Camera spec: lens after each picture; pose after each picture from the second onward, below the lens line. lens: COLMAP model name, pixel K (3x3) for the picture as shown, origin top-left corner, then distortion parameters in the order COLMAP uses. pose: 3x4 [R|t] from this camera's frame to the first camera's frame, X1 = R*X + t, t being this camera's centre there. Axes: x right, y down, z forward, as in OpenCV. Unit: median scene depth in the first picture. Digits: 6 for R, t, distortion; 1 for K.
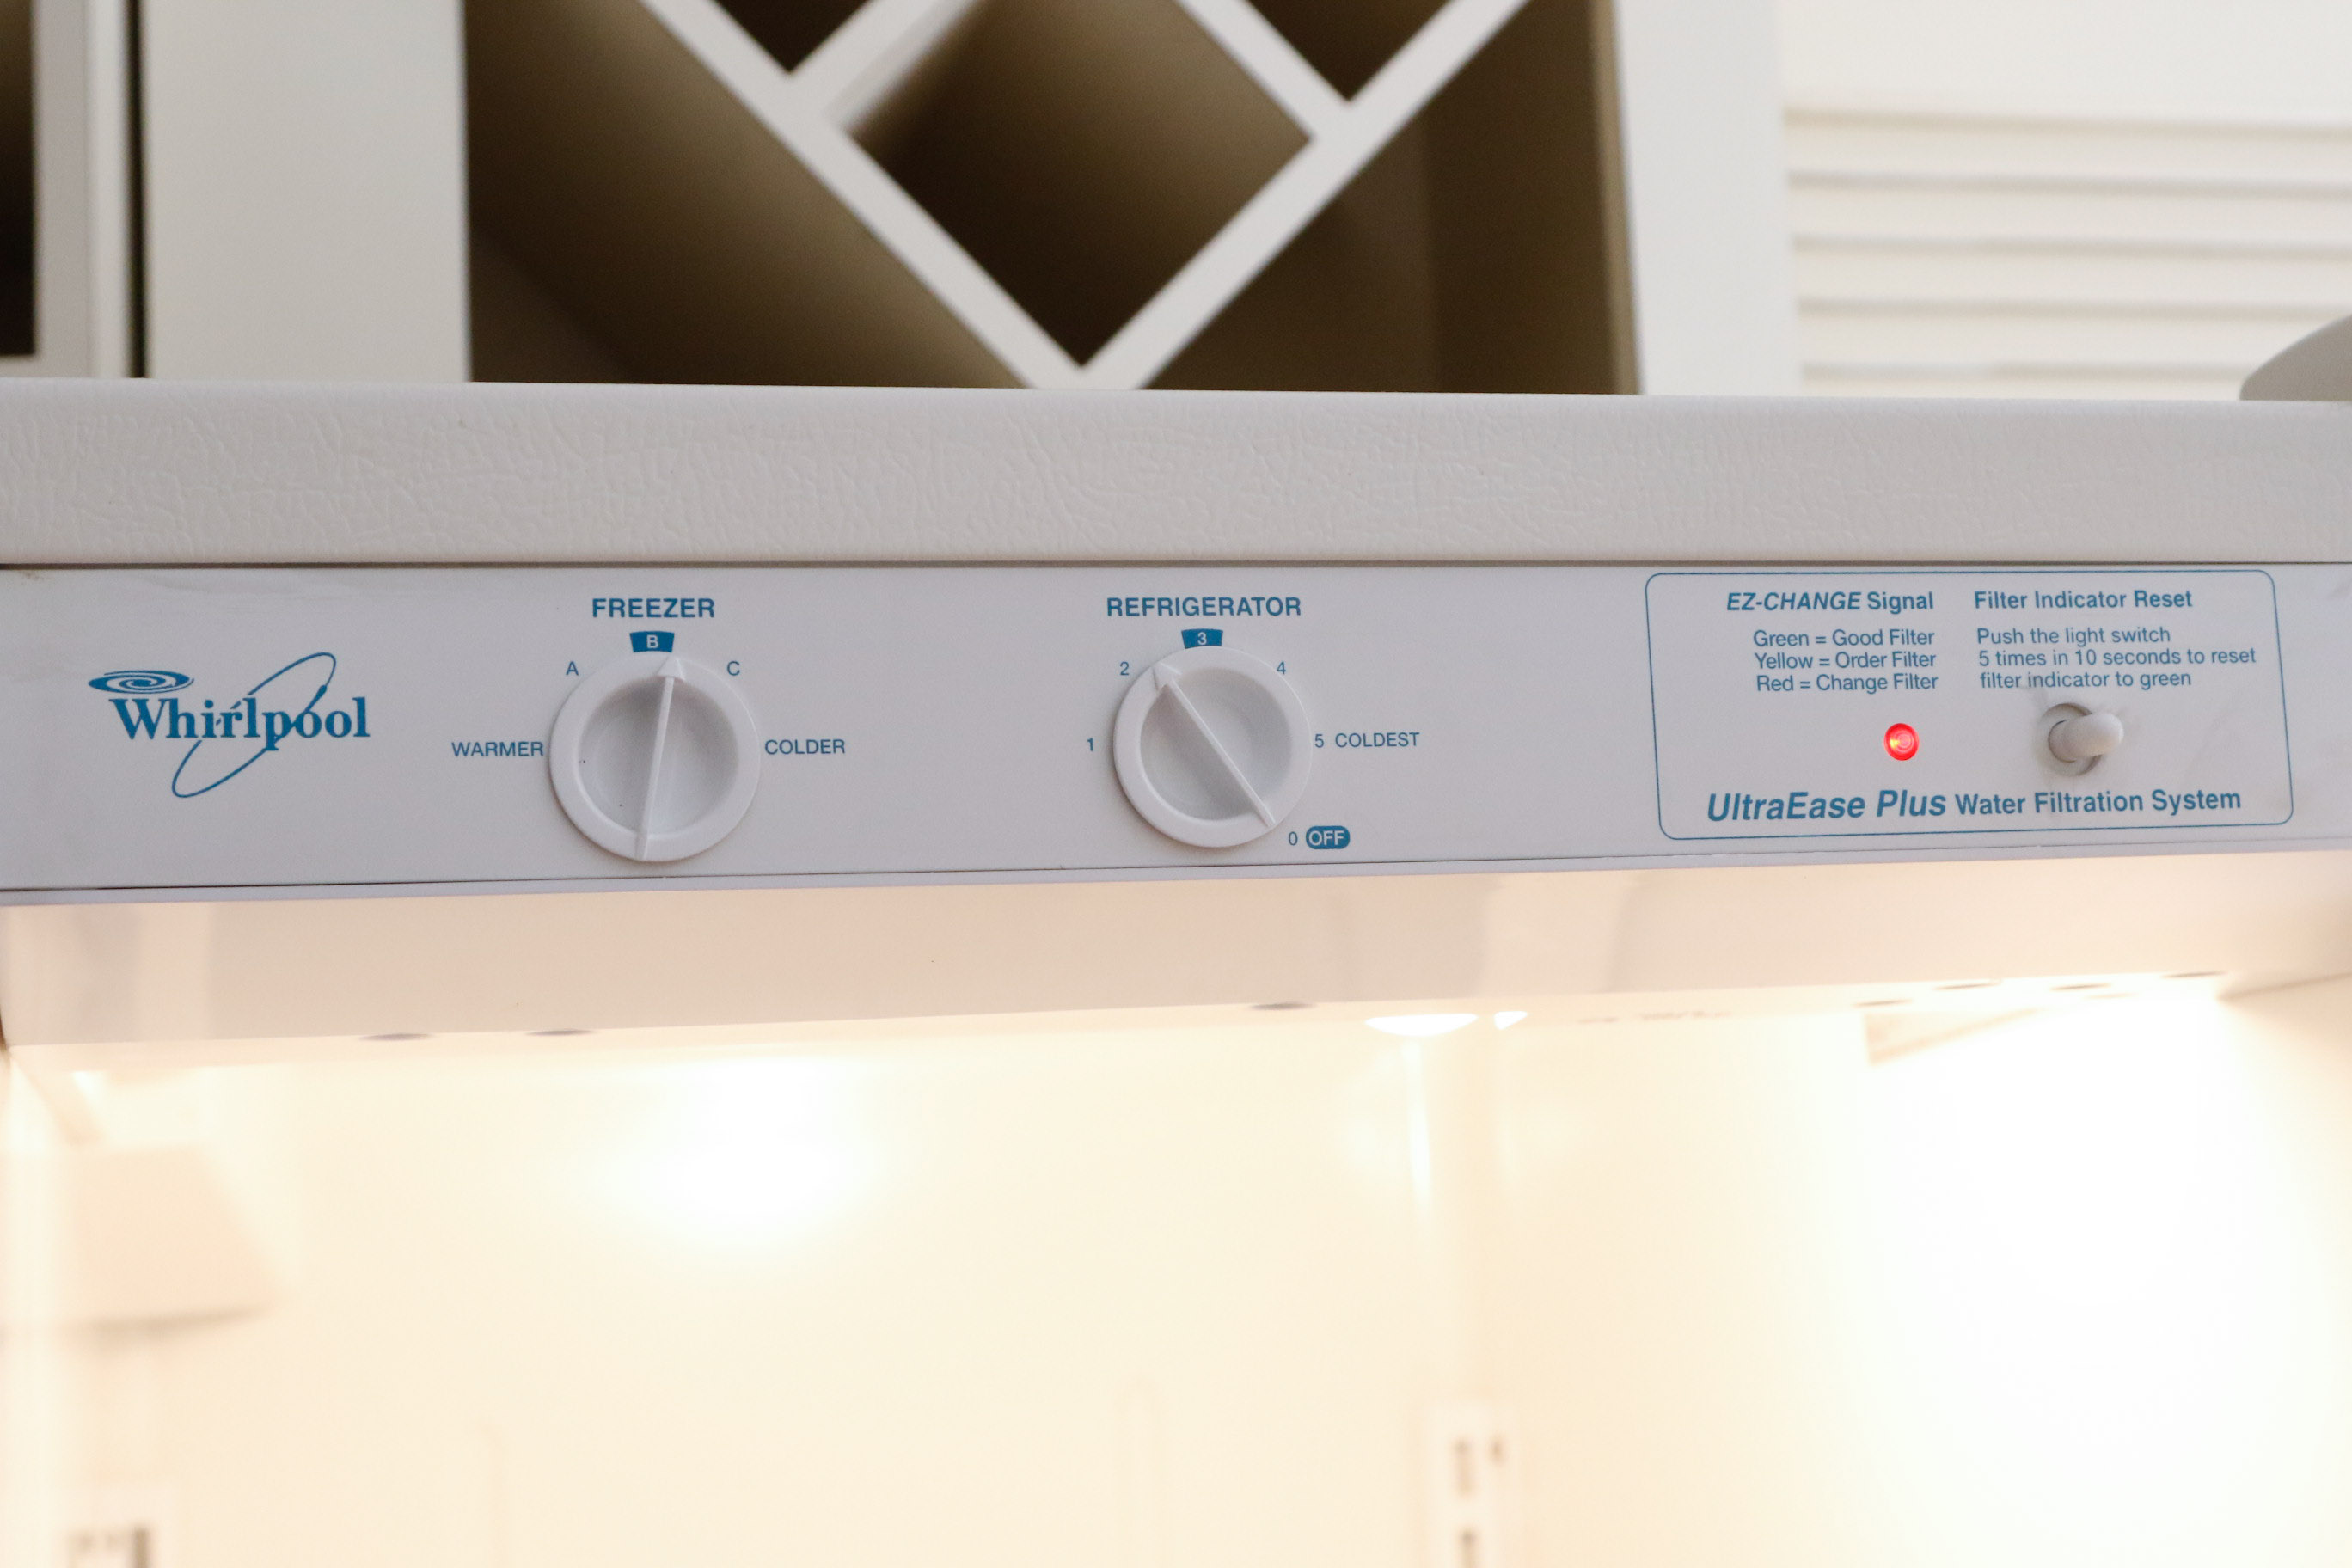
lens RADIAL K [[4336.7, 0, 1175.6], [0, 4336.7, 785.4], [0, 0, 1]] dist [-0.000523, 0.000000]
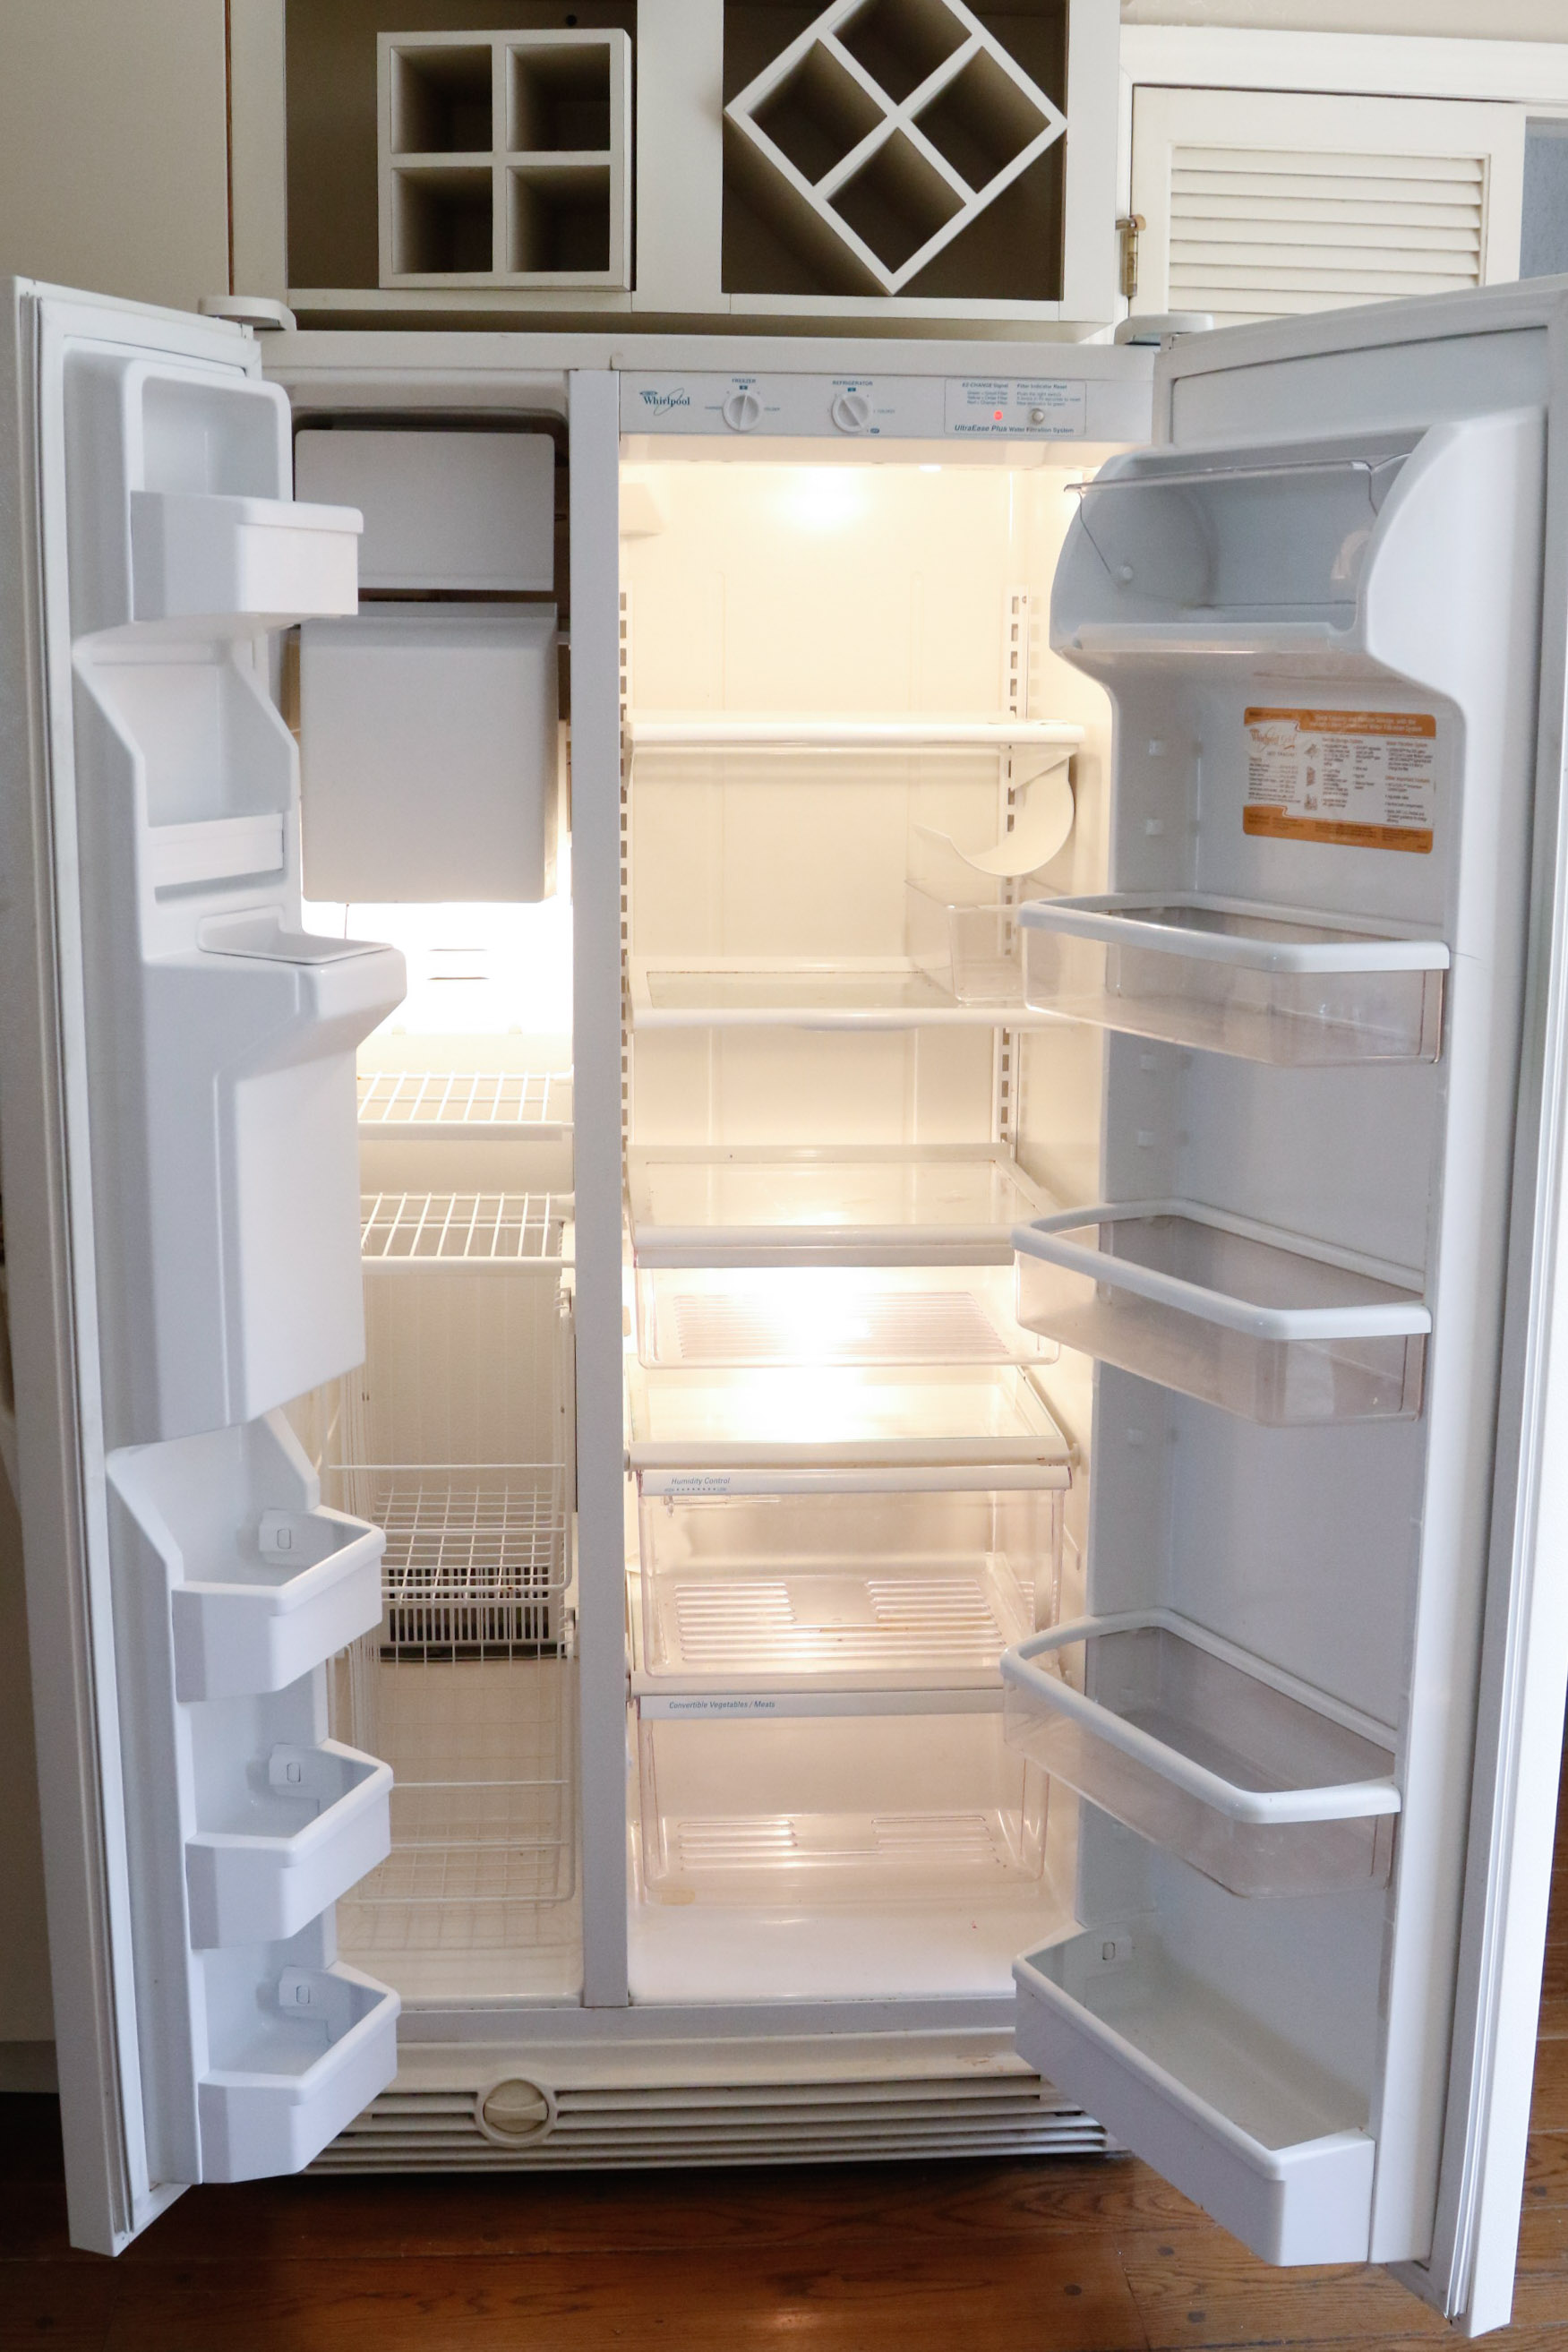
lens RADIAL K [[2571.6, 0, 769.5], [0, 2571.6, 1177.6], [0, 0, 1]] dist [-0.093294, 0.000000]
pose [[0.986822, 0.089005, -0.135133, 0.380396], [-0.039147, 0.941641, 0.334335, -0.152659], [0.157004, -0.324639, 0.932716, -2.013597]]
